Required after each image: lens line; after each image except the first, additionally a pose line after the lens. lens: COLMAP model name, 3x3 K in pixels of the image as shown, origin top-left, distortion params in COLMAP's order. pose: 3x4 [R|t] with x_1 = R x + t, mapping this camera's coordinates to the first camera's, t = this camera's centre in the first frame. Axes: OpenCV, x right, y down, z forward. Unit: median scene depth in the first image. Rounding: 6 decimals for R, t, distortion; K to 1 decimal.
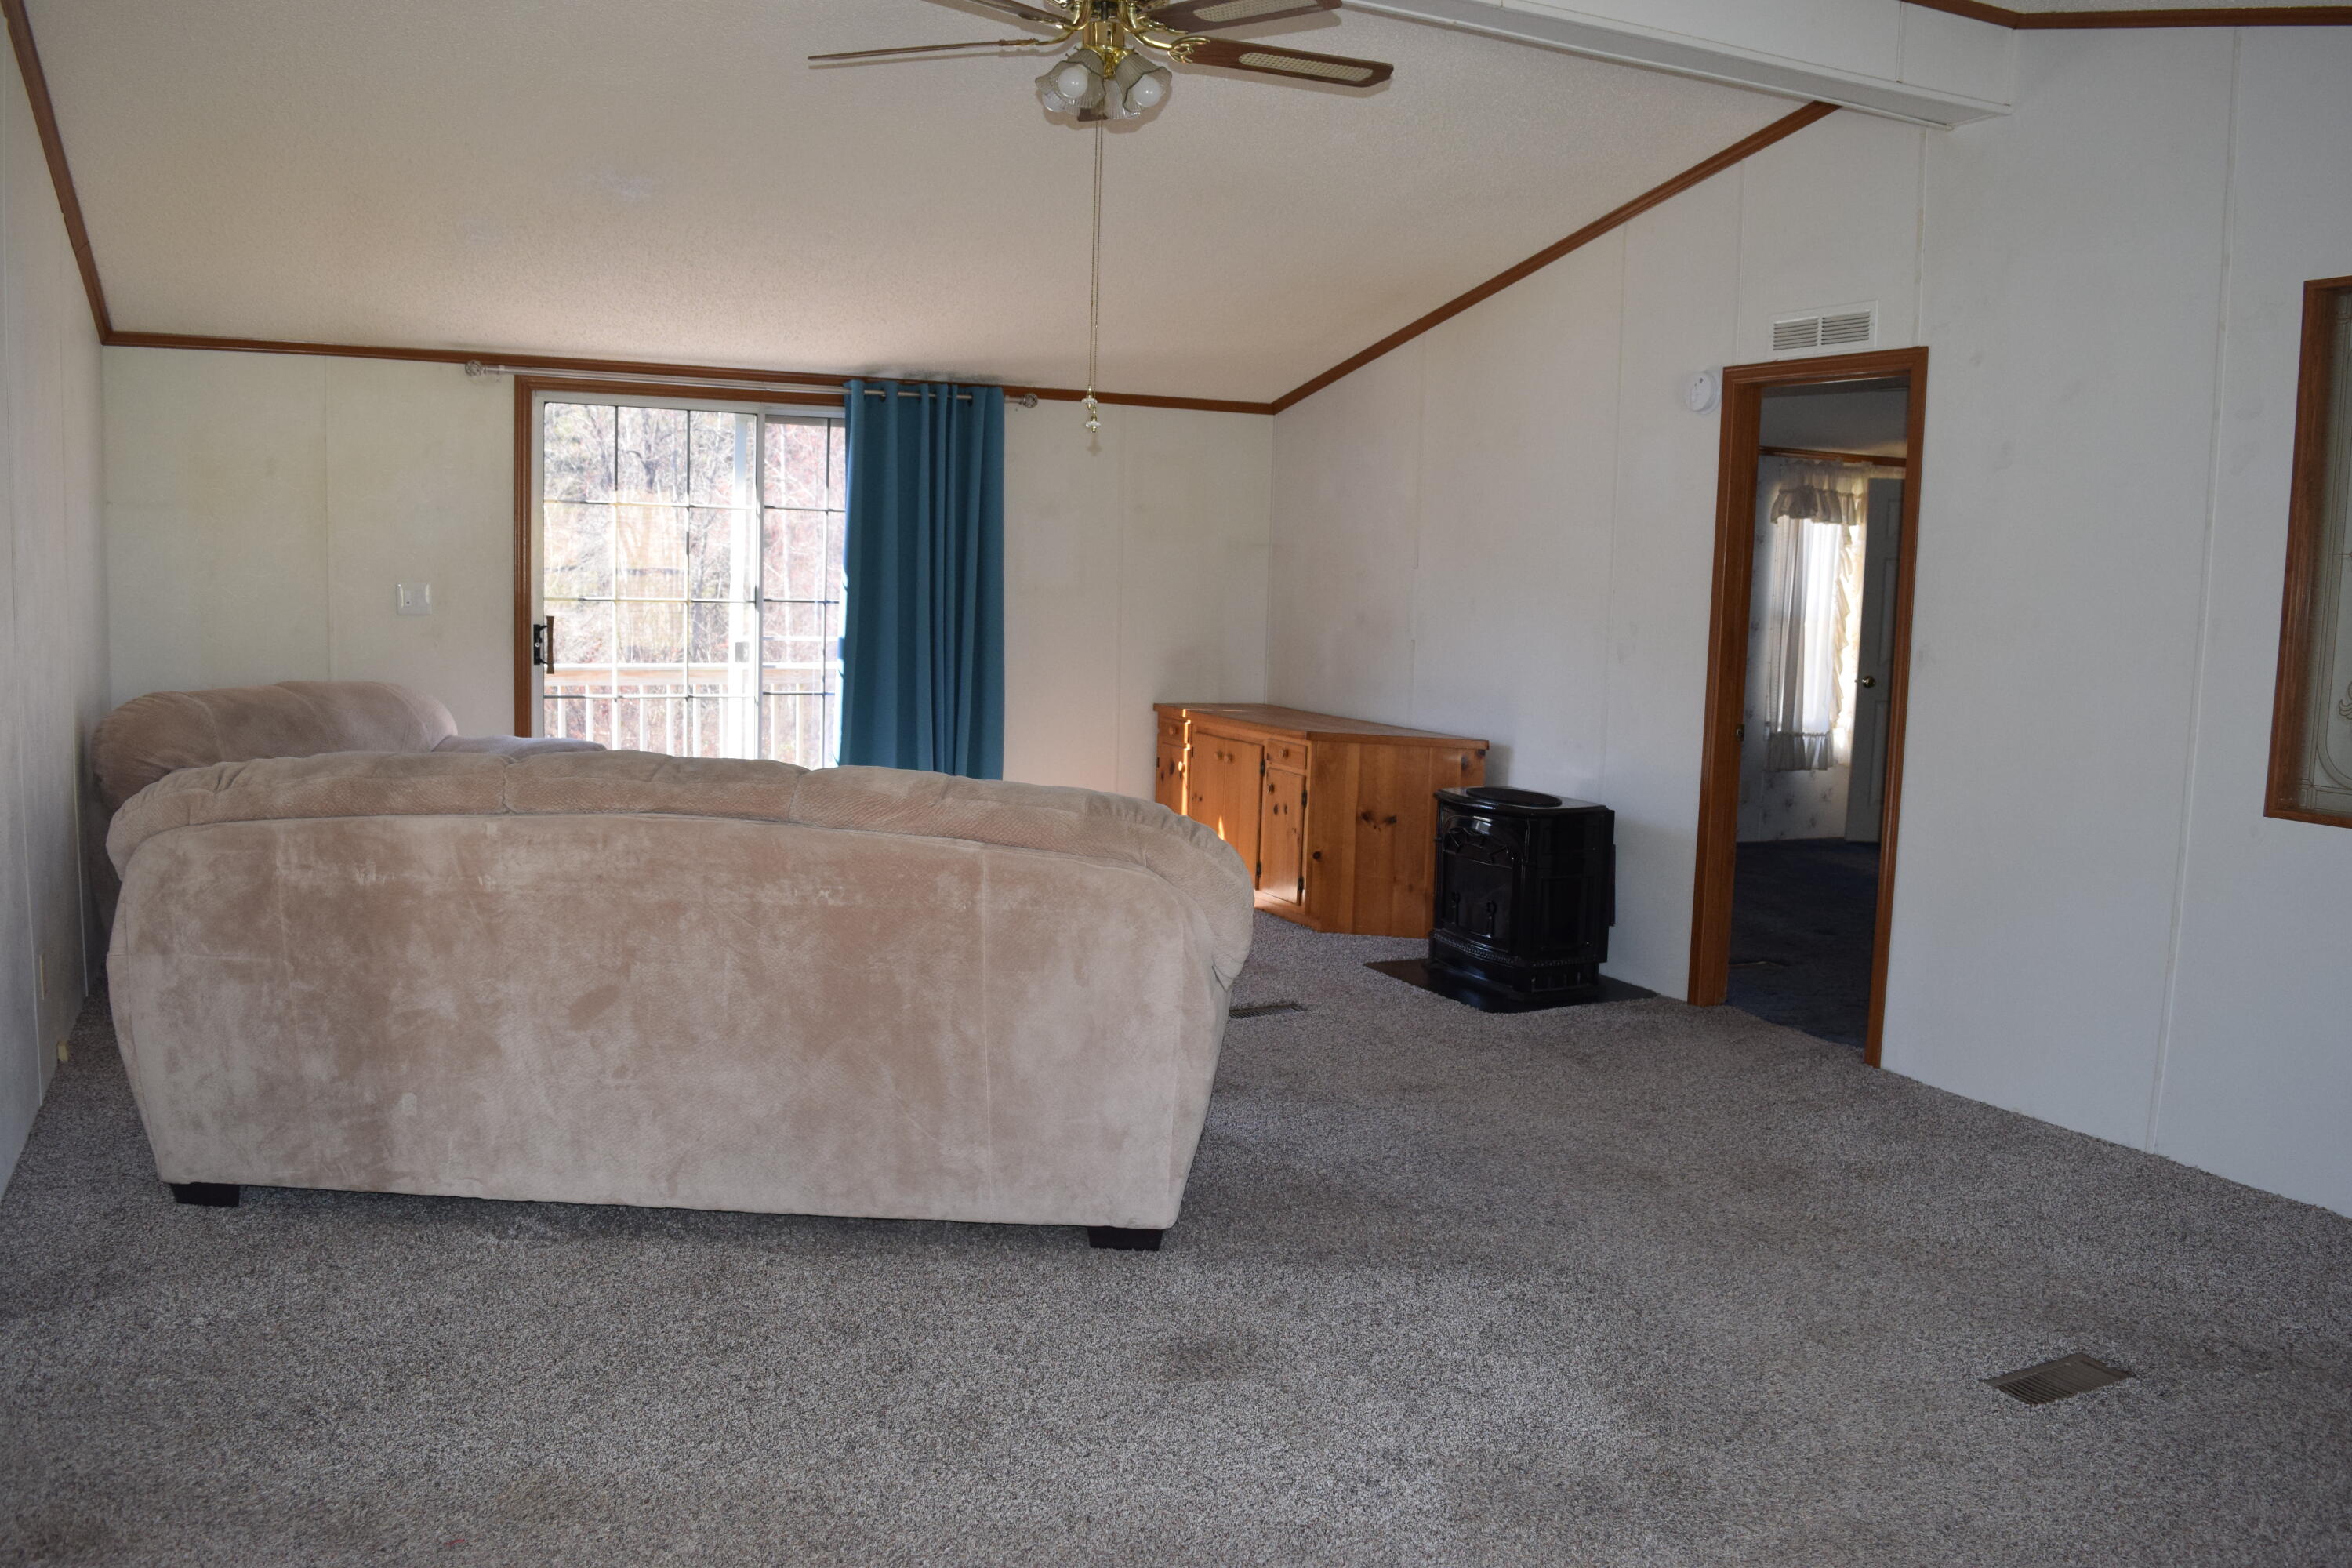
lens RADIAL K [[1820.4, 0, 1179.1], [0, 1820.4, 787.3], [0, 0, 1]] dist [-0.083929, 0.010619]
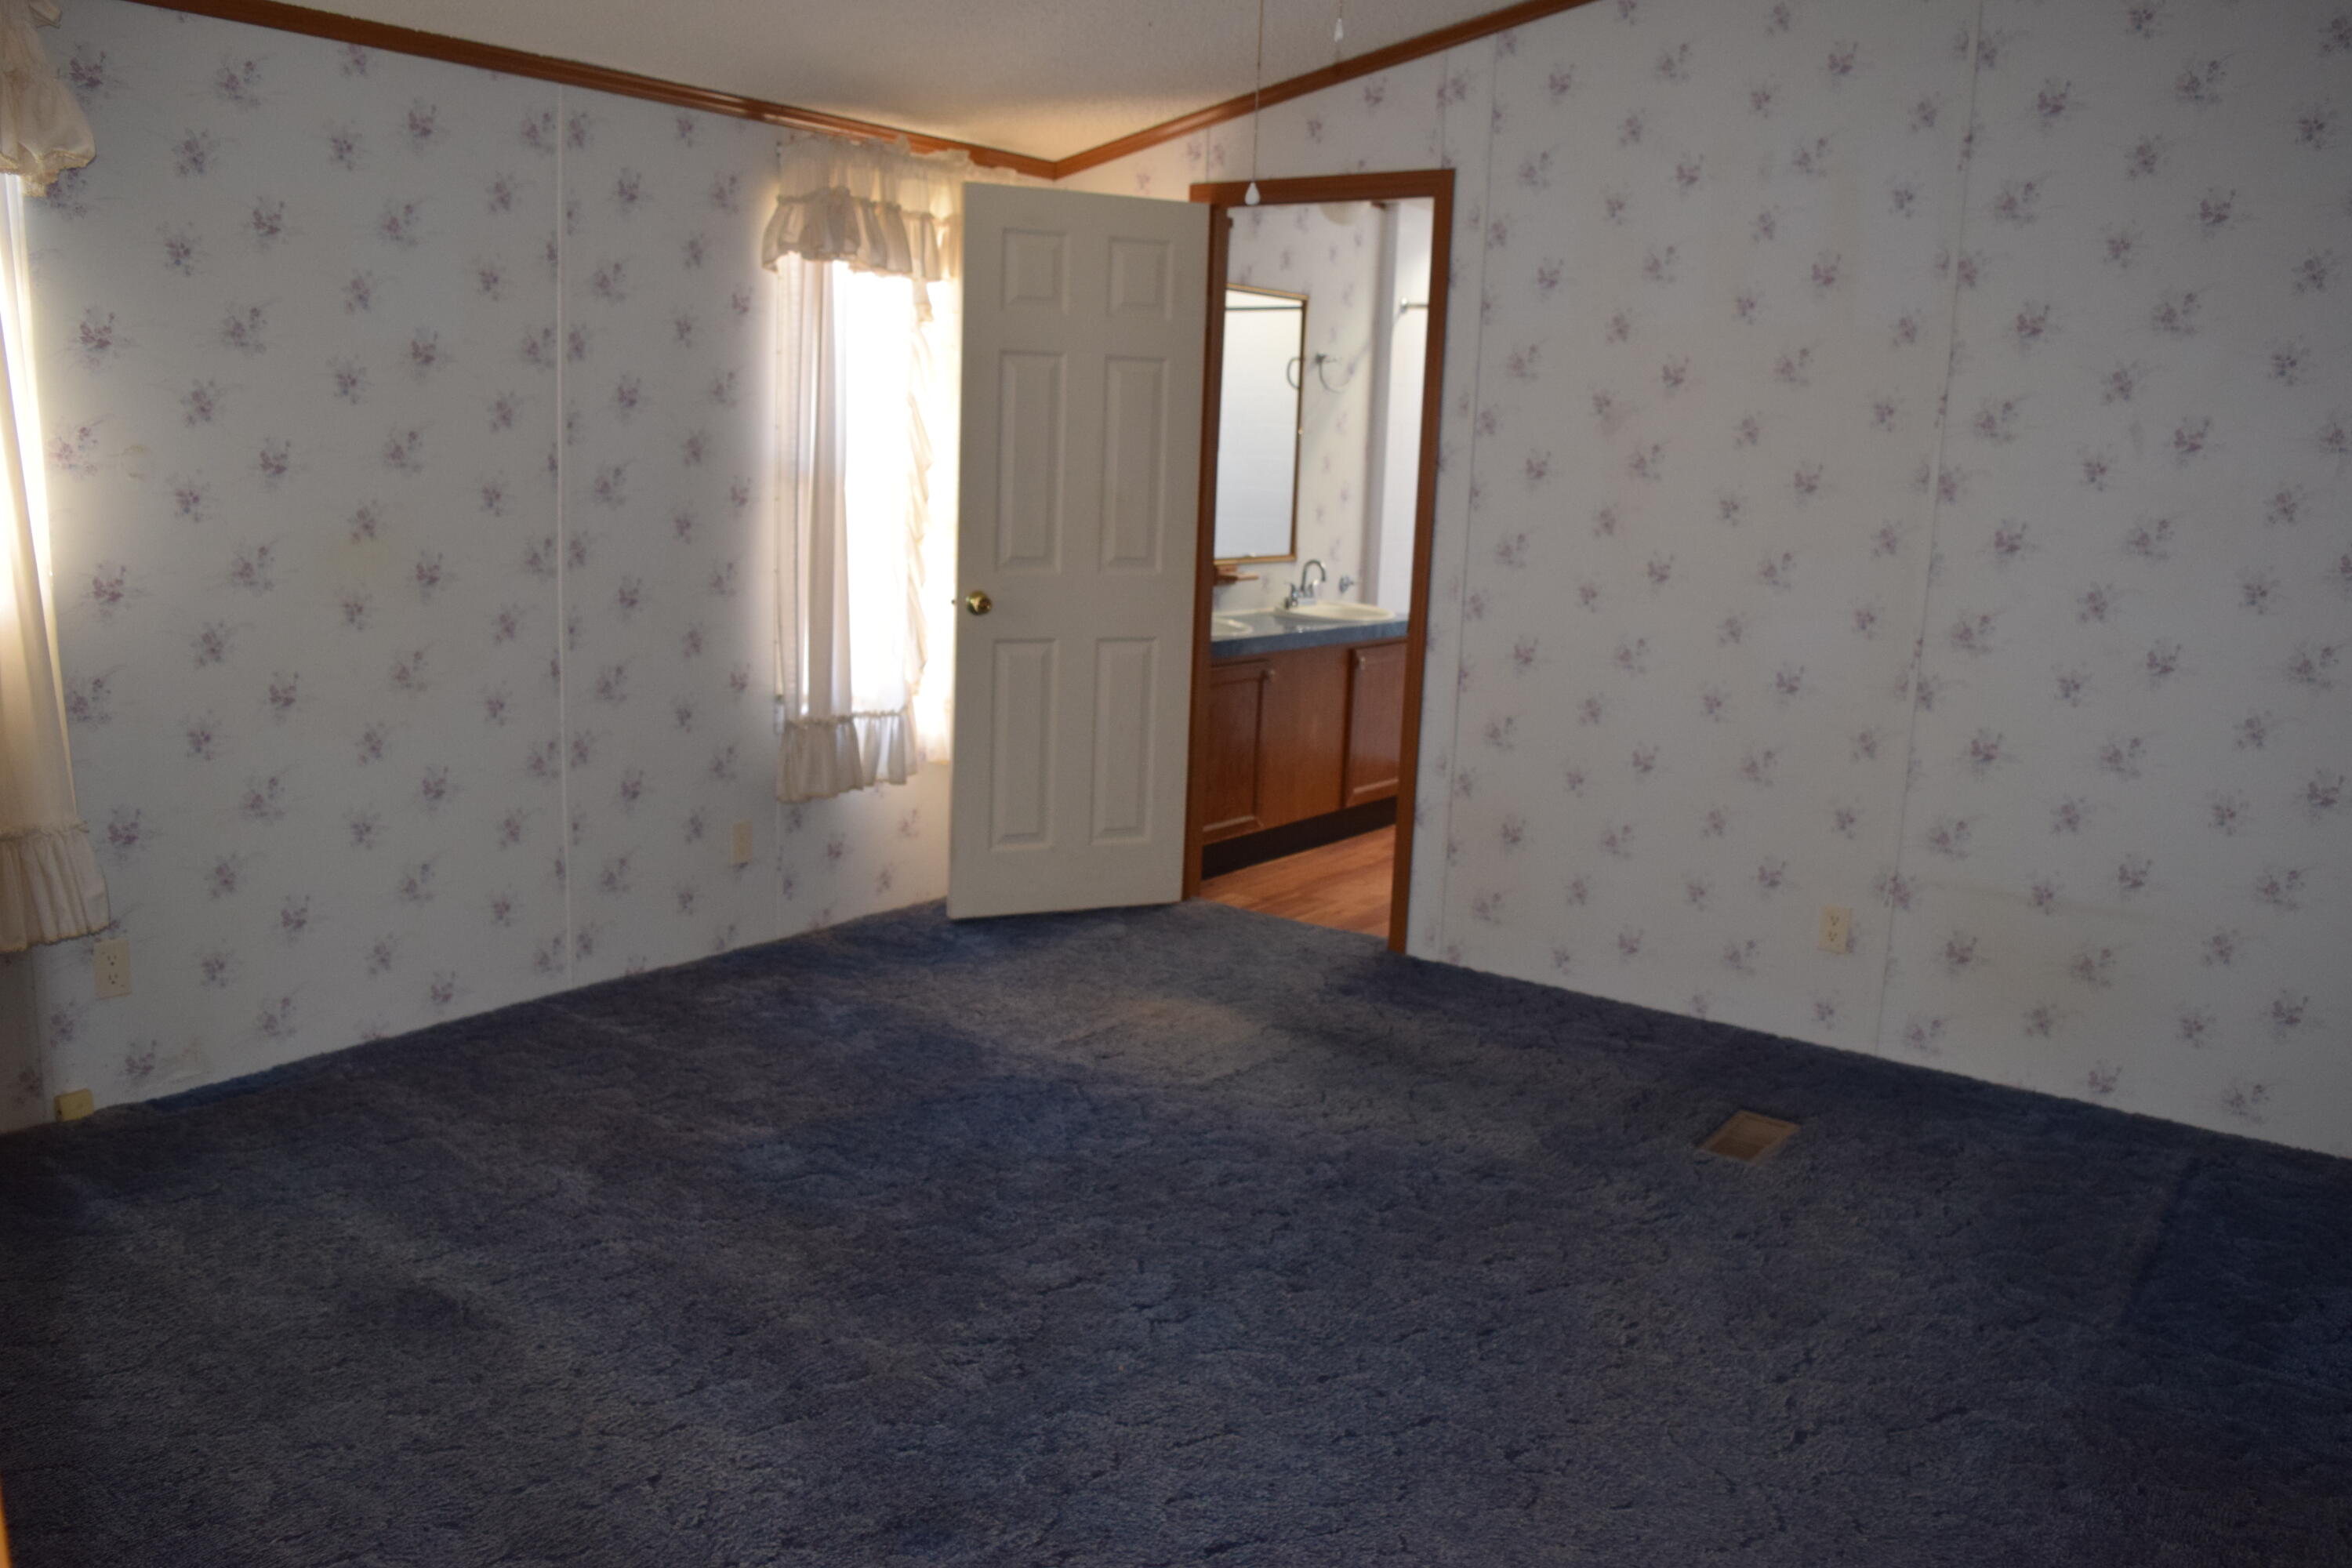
lens RADIAL K [[1820.4, 0, 1177.8], [0, 1820.4, 779.5], [0, 0, 1]] dist [-0.083929, 0.010619]
pose [[0.886746, -0.086821, 0.454030, 0.201163], [0.037873, 0.992547, 0.115829, -0.065968], [-0.460703, -0.085515, 0.883425, 0.529650]]
